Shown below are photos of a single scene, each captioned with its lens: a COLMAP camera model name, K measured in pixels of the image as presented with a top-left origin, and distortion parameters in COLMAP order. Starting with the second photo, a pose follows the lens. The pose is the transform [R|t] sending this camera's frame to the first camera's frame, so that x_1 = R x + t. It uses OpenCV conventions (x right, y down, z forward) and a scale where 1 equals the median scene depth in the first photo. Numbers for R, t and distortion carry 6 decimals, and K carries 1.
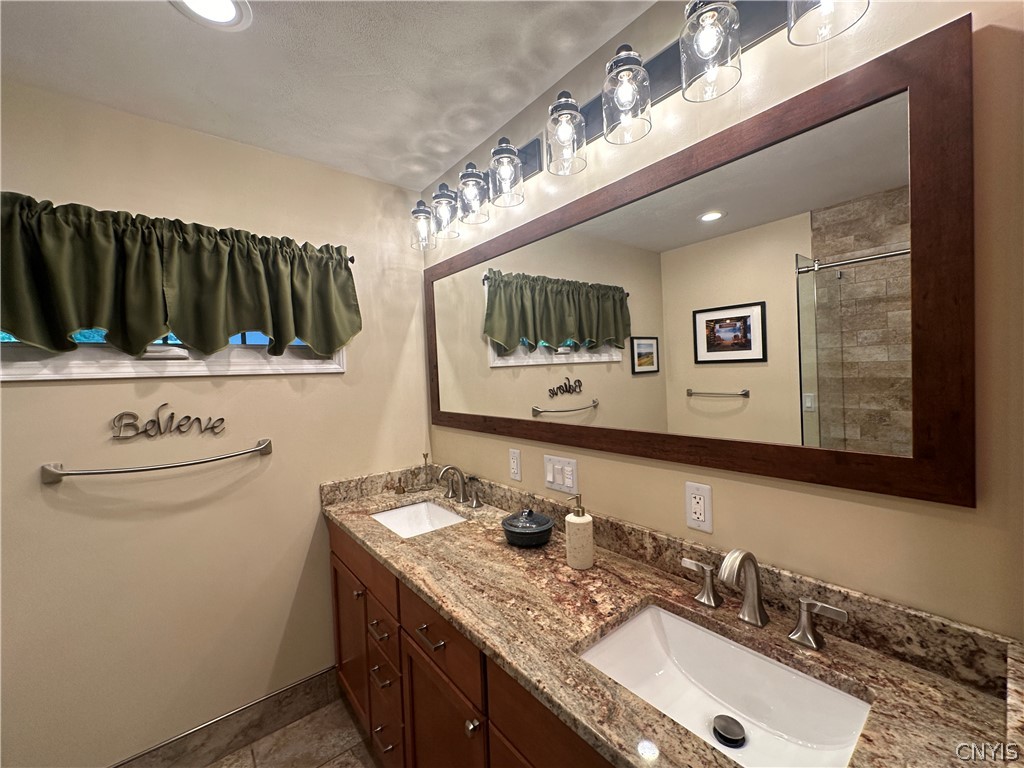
lens RADIAL K [[408.4, 0, 510.2], [0, 408.4, 384.6], [0, 0, 1]] dist [-0.002755, 0.000963]
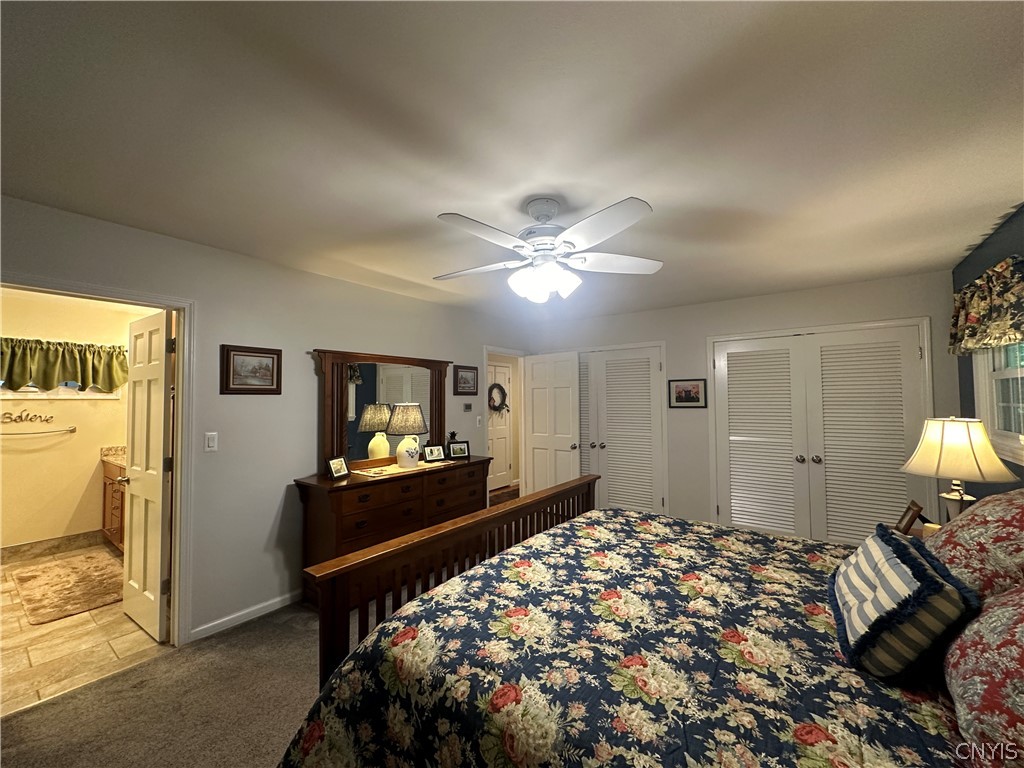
lens RADIAL K [[408.4, 0, 512.9], [0, 408.4, 383.7], [0, 0, 1]] dist [-0.002755, 0.000963]
pose [[0.969585, 0.036961, 0.241948, 1.420253], [-0.019335, 0.997009, -0.074822, 0.016252], [-0.243990, 0.067868, 0.967400, -2.119558]]
